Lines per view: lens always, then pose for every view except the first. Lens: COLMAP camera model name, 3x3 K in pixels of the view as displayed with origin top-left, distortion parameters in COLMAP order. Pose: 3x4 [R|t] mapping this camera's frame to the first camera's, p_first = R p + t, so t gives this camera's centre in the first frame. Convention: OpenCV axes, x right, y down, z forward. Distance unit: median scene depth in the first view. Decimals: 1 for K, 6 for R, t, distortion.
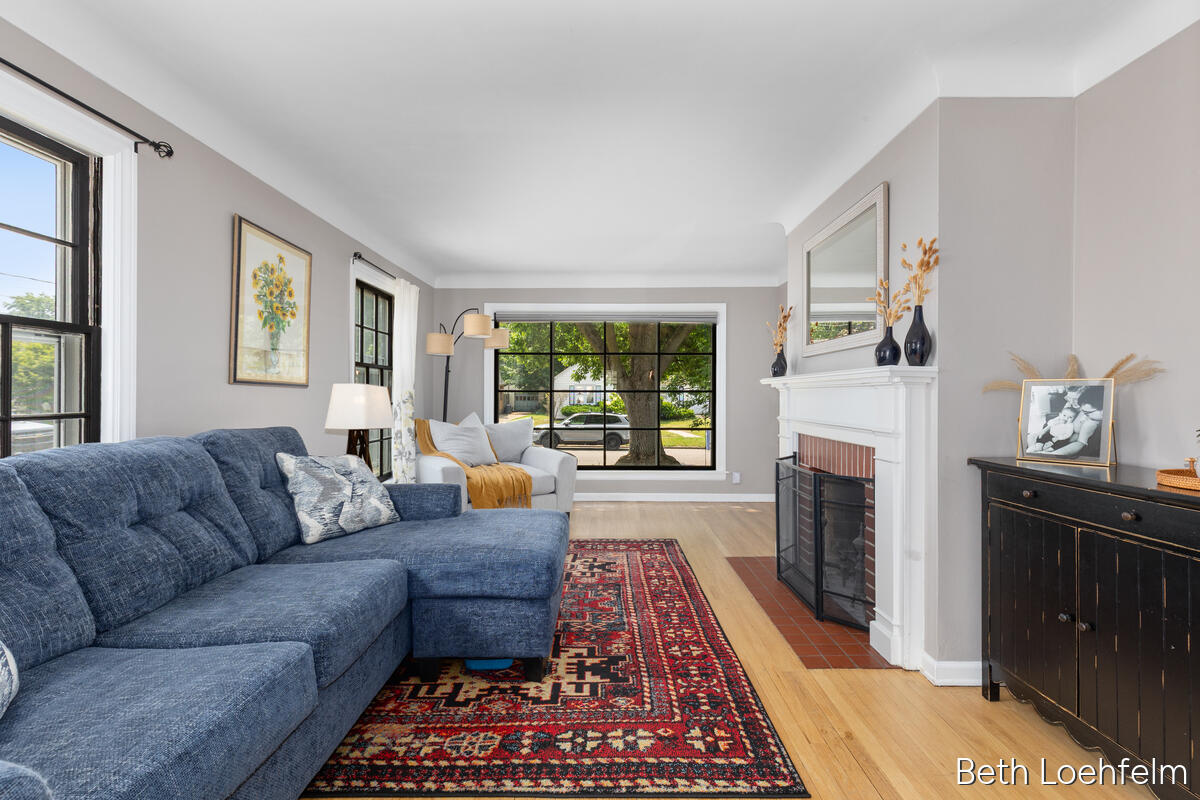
lens RADIAL K [[537.3, 0, 605.0], [0, 537.3, 393.3], [0, 0, 1]] dist [-0.001820, -0.000409]
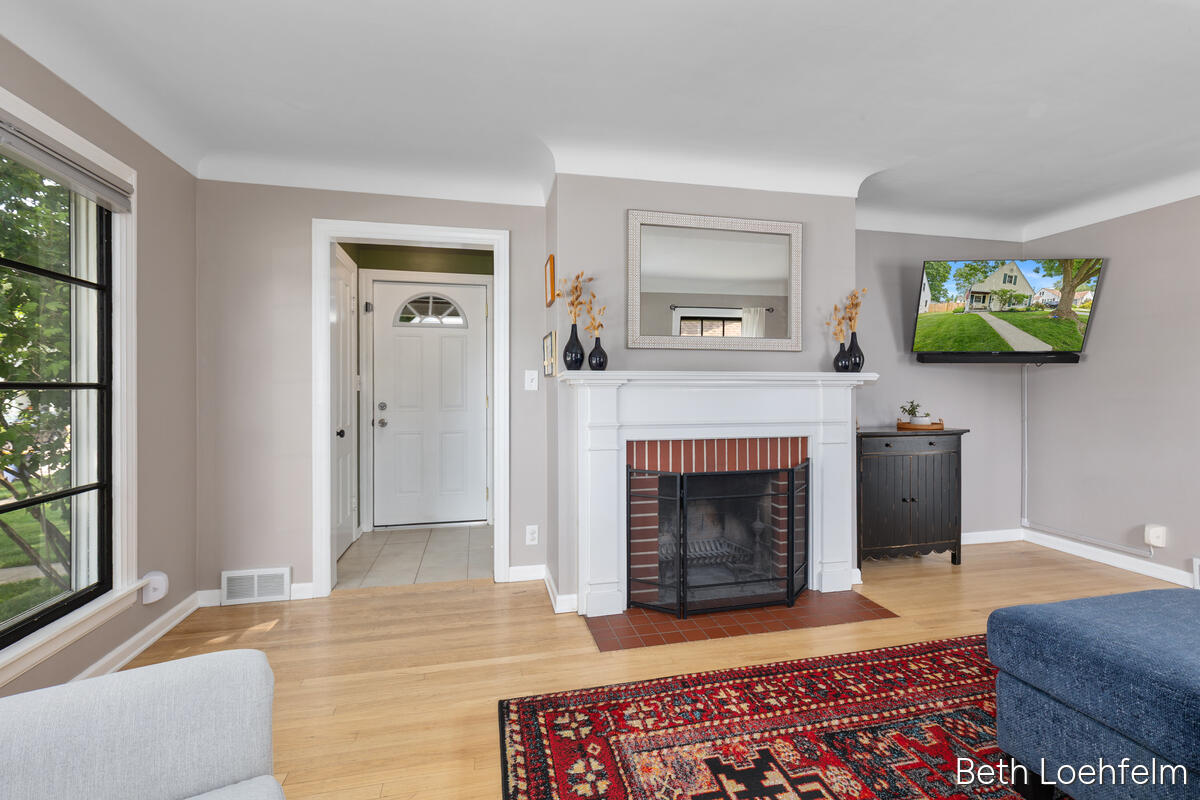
lens RADIAL K [[537.3, 0, 607.5], [0, 537.3, 399.1], [0, 0, 1]] dist [-0.001820, -0.000409]
pose [[-0.228931, -0.009075, 0.973400, -0.478674], [-0.000096, 0.999957, 0.009300, 0.004275], [-0.973443, 0.002036, -0.228922, 1.409339]]
